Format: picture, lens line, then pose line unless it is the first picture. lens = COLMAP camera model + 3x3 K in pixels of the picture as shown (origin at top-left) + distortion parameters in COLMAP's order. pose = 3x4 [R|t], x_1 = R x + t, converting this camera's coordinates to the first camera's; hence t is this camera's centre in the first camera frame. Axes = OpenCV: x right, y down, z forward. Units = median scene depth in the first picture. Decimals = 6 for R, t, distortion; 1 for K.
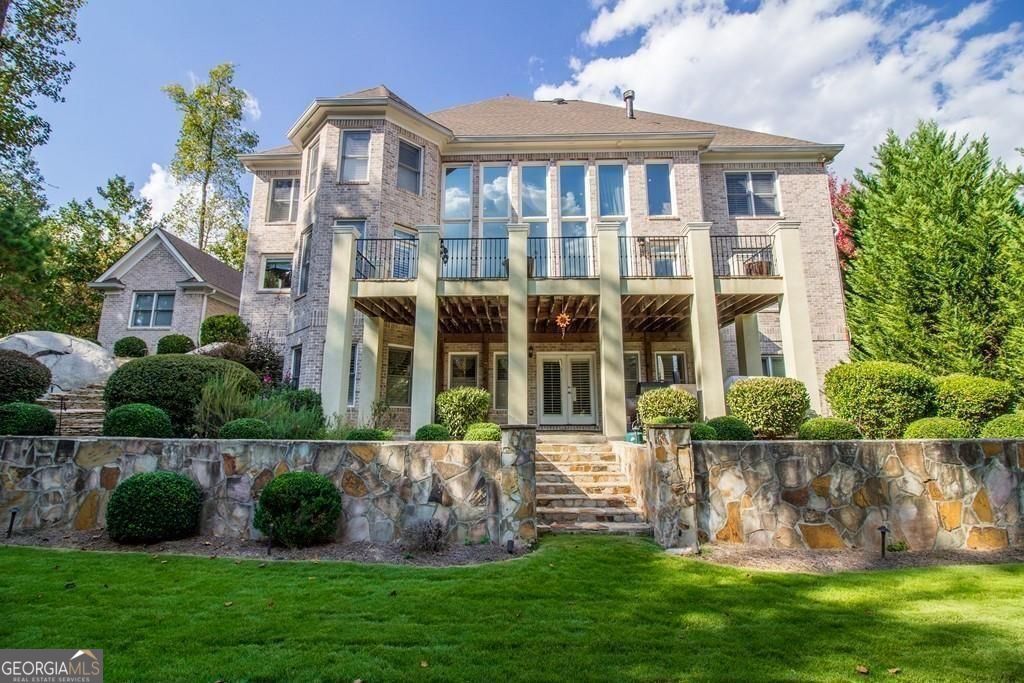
lens RADIAL K [[479.7, 0, 512.7], [0, 479.7, 335.8], [0, 0, 1]] dist [-0.009525, -0.004665]
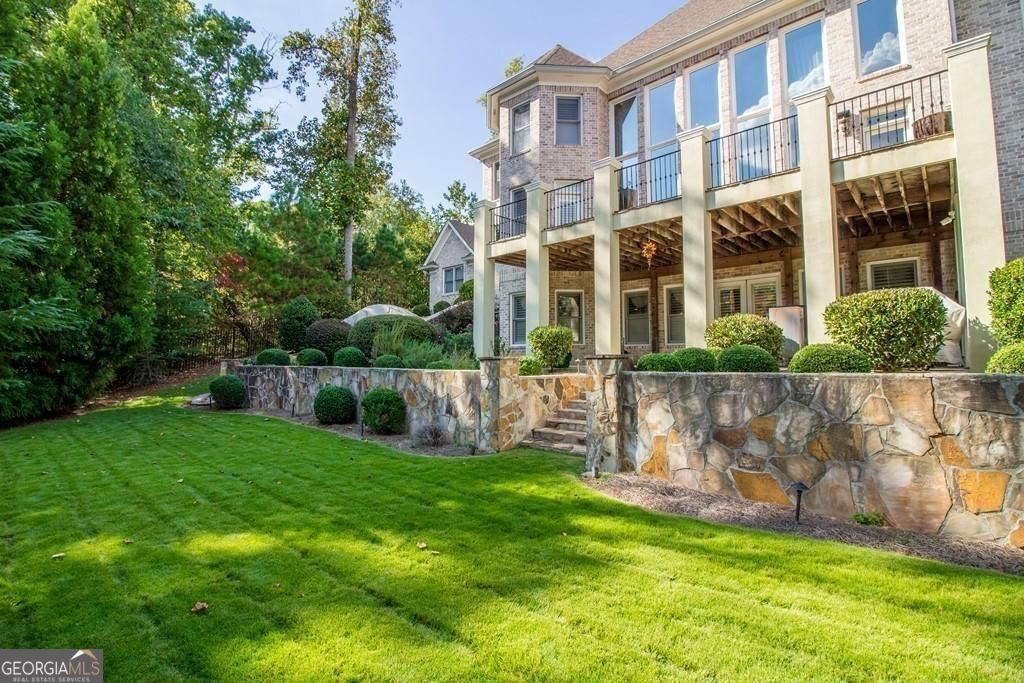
lens RADIAL K [[479.7, 0, 516.7], [0, 479.7, 338.7], [0, 0, 1]] dist [-0.009525, -0.004665]
pose [[0.750659, -0.035102, -0.659756, 0.868047], [0.122341, 0.988703, 0.086594, 0.044306], [0.649264, -0.145718, 0.746474, 0.145946]]
